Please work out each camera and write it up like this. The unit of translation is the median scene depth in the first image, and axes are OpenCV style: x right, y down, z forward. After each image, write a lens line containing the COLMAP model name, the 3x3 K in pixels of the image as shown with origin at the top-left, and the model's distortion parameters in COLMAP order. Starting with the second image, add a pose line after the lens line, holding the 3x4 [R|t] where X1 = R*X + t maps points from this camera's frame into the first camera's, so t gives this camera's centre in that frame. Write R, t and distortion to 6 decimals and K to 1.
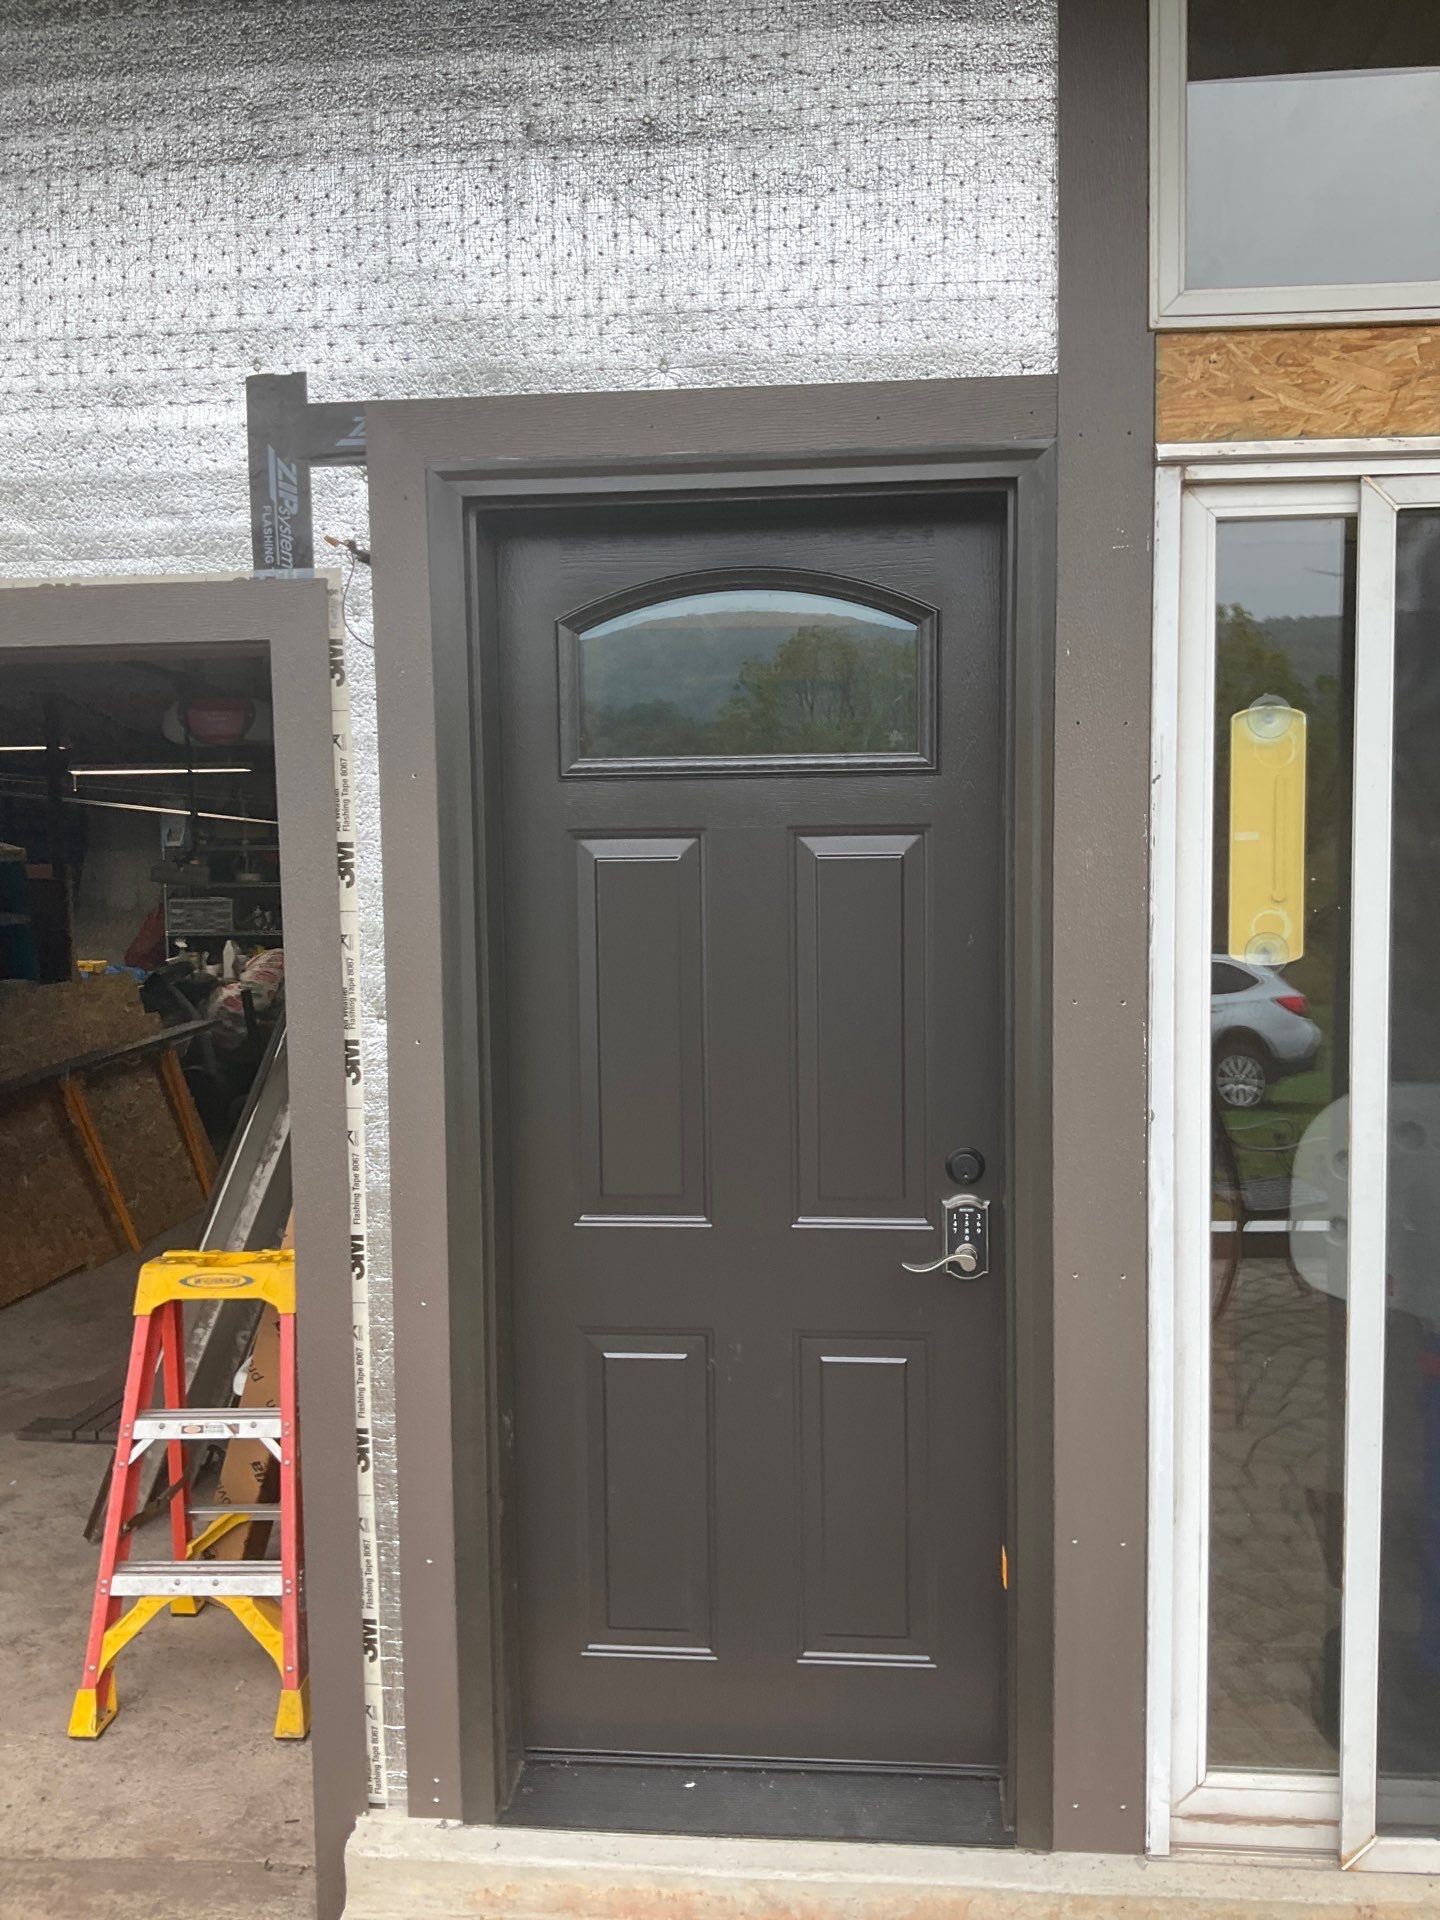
lens RADIAL K [[1371.6, 0, 727.4], [0, 1371.6, 961.6], [0, 0, 1]] dist [0.054442, -0.061272]
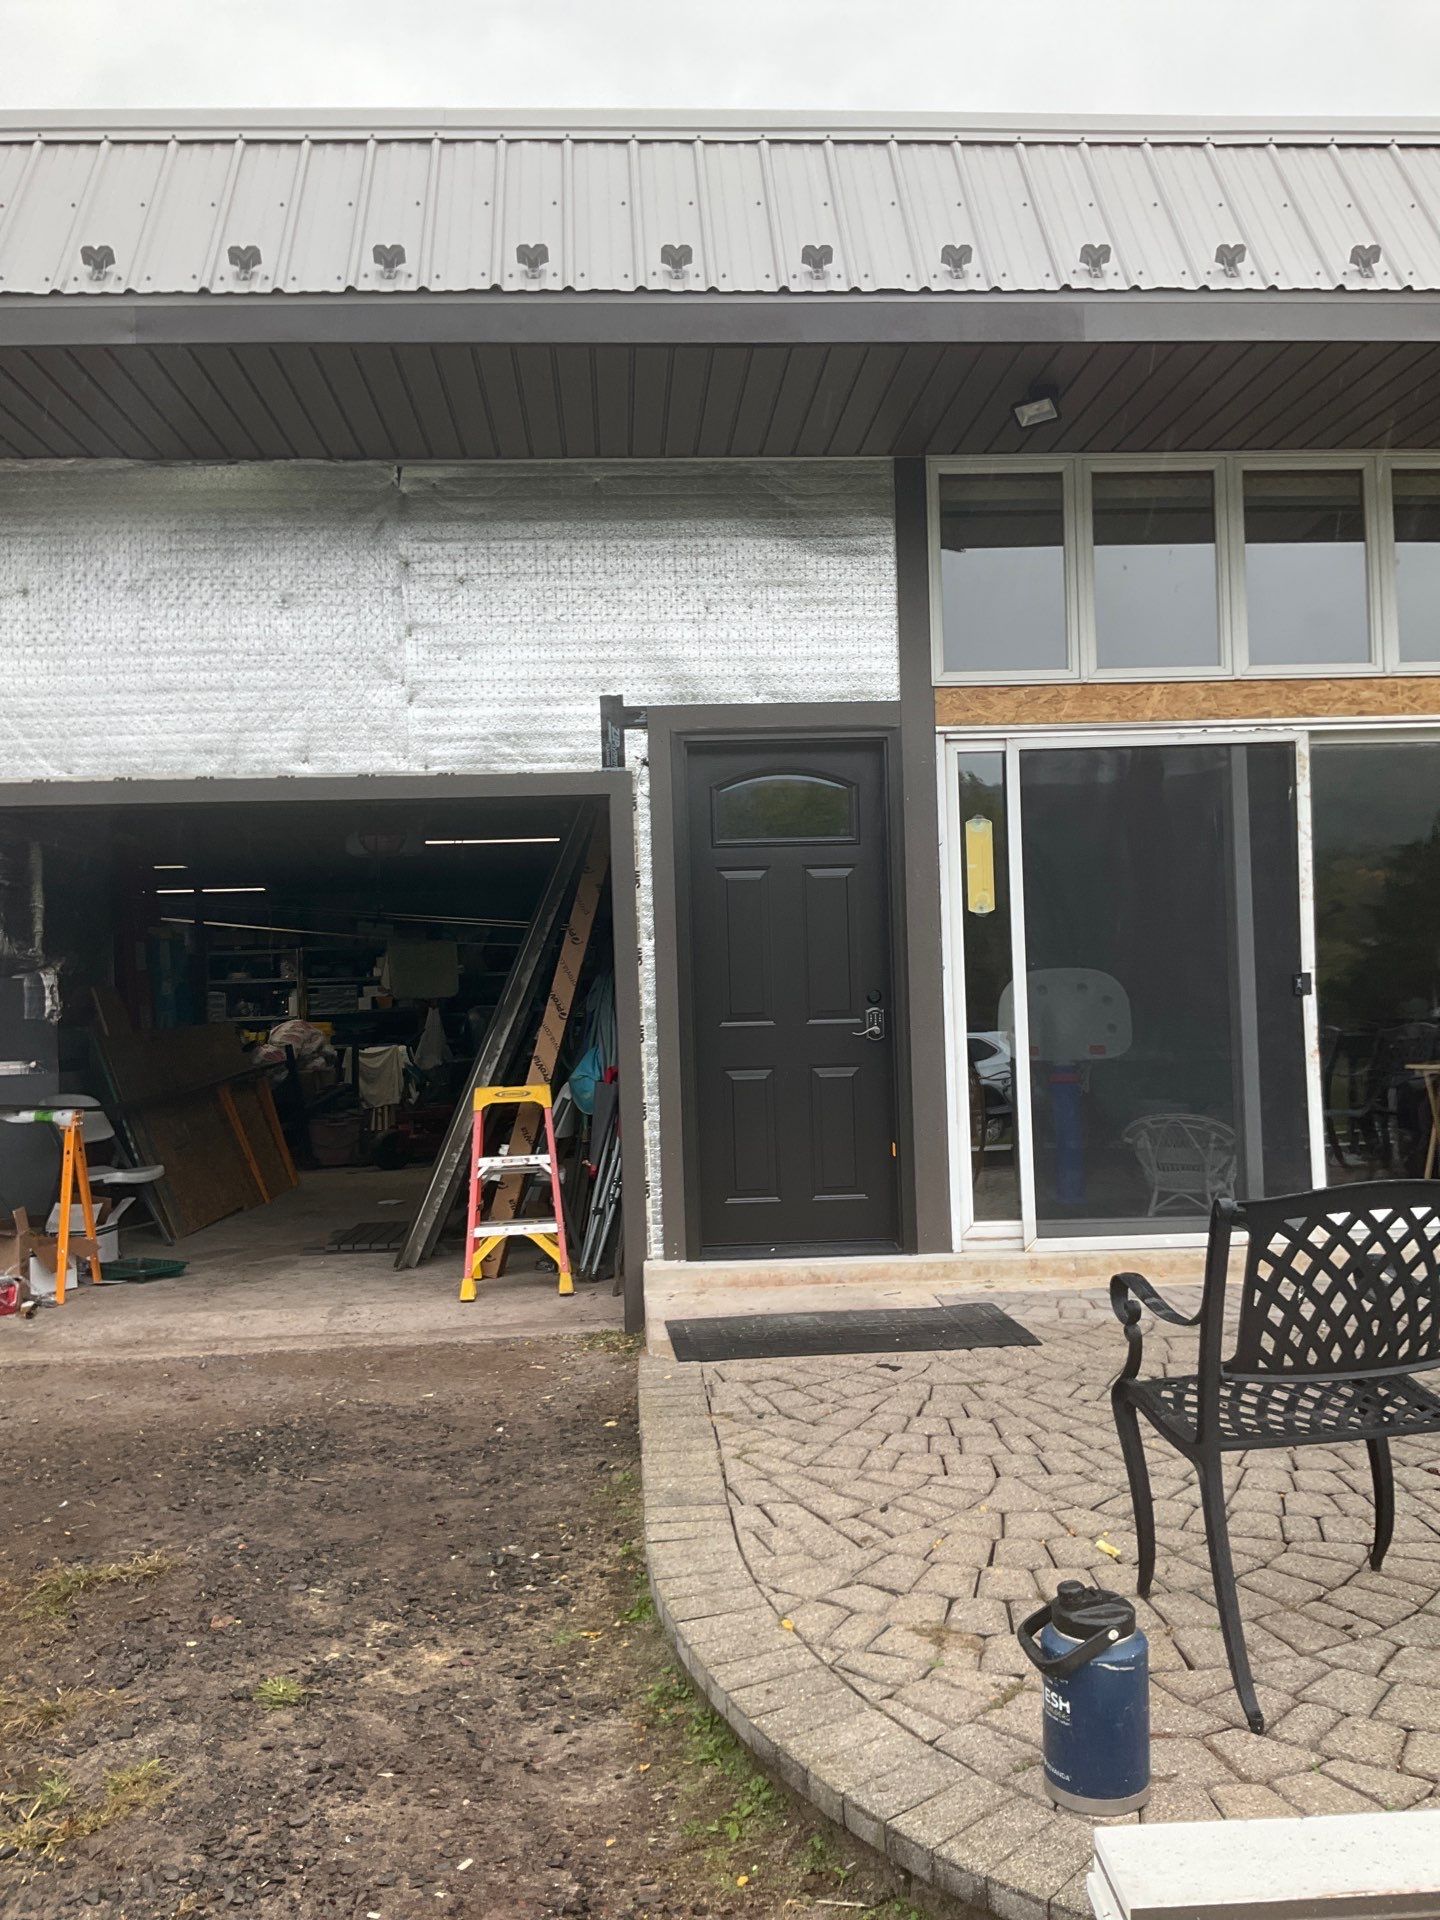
lens RADIAL K [[1403.6, 0, 681.3], [0, 1403.6, 1001.3], [0, 0, 1]] dist [0.109684, 0.000060]
pose [[0.990163, -0.014576, 0.139158, -0.572147], [0.026456, 0.996122, -0.083905, 0.384389], [-0.137395, 0.086761, 0.986709, -1.609434]]
